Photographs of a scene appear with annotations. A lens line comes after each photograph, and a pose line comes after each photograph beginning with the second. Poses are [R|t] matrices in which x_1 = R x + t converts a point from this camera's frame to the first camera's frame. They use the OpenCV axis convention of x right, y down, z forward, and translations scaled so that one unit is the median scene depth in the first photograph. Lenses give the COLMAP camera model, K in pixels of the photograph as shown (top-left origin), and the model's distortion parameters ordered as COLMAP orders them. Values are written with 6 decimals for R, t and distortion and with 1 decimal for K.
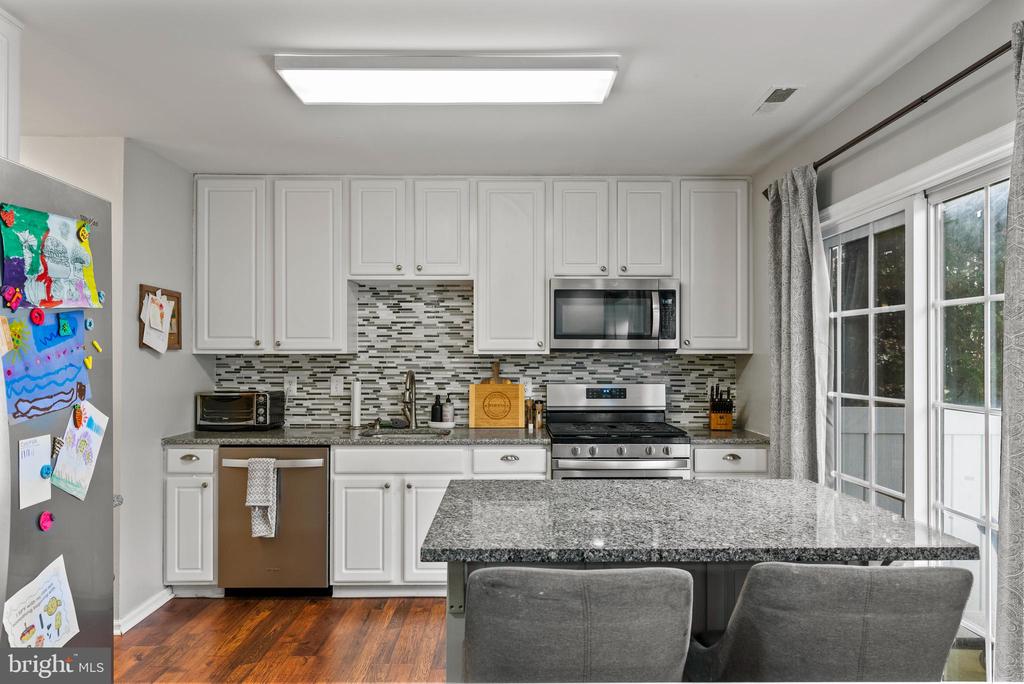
lens RADIAL K [[647.0, 0, 508.9], [0, 647.0, 346.4], [0, 0, 1]] dist [-0.010490, 0.002050]
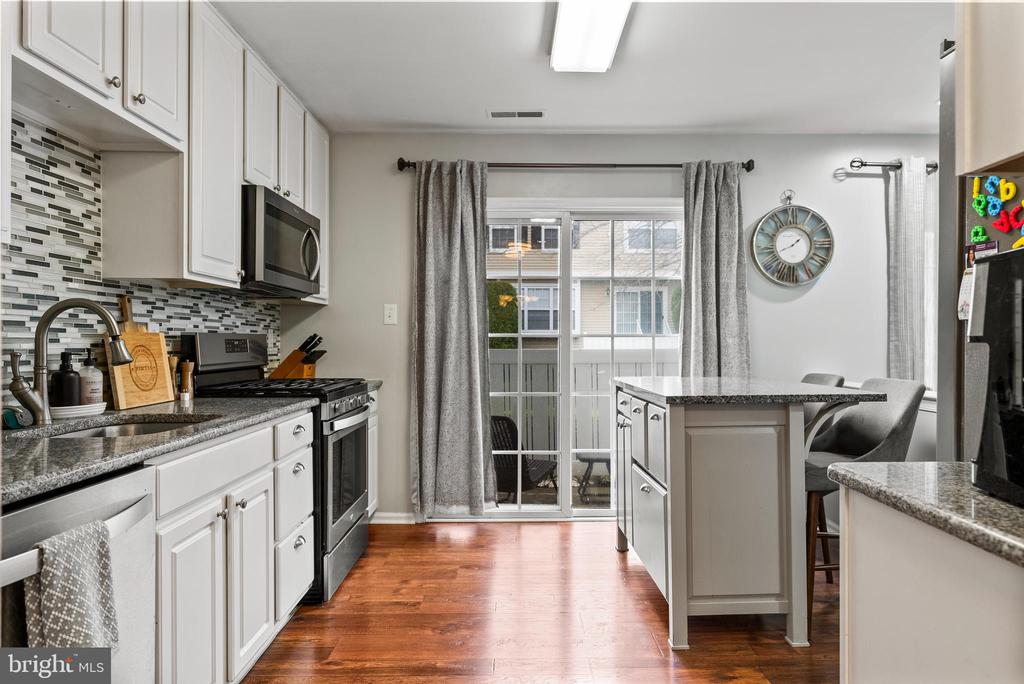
lens RADIAL K [[647.0, 0, 516.6], [0, 647.0, 338.9], [0, 0, 1]] dist [-0.010490, 0.002050]
pose [[-0.006511, 0.006292, 0.999959, -0.642548], [-0.013870, 0.999883, -0.006382, 0.066807], [-0.999883, -0.013911, -0.006423, 0.695995]]
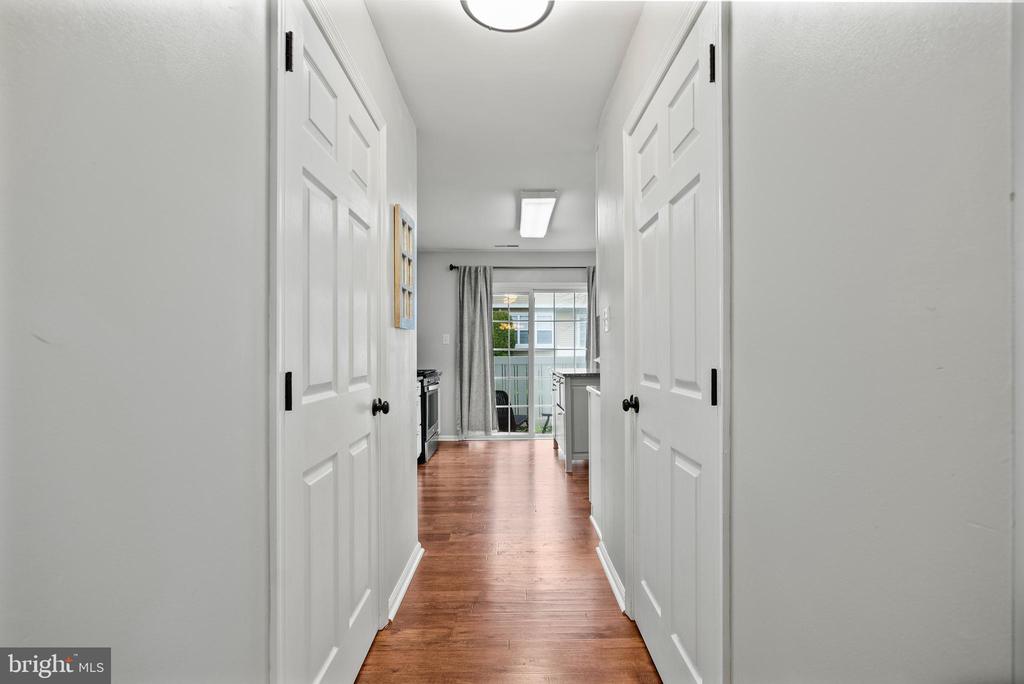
lens RADIAL K [[479.1, 0, 513.5], [0, 479.1, 347.9], [0, 0, 1]] dist [-0.000404, -0.000004]
pose [[-0.004426, 0.009185, 0.999948, -1.184975], [-0.009815, 0.999909, -0.009228, 0.064710], [-0.999942, -0.009856, -0.004336, 0.675997]]
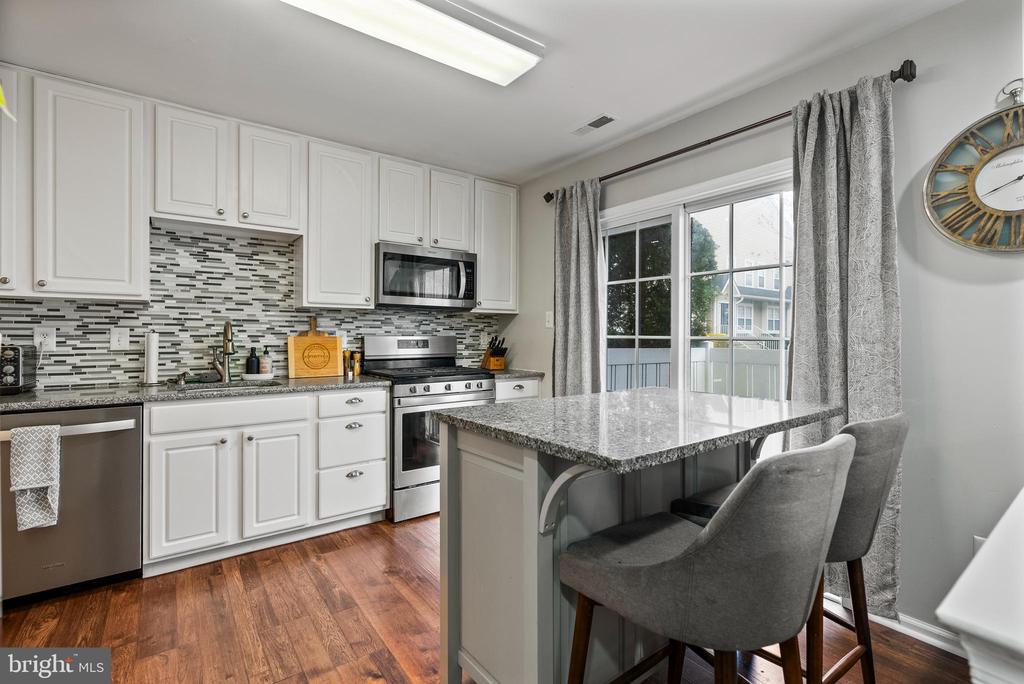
lens RADIAL K [[466.1, 0, 510.8], [0, 466.1, 333.9], [0, 0, 1]] dist [-0.008254, 0.002167]
pose [[0.805858, 0.004495, 0.592092, -0.227373], [-0.012519, 0.999877, 0.009448, 0.045019], [-0.591977, -0.015026, 0.805815, 0.195898]]
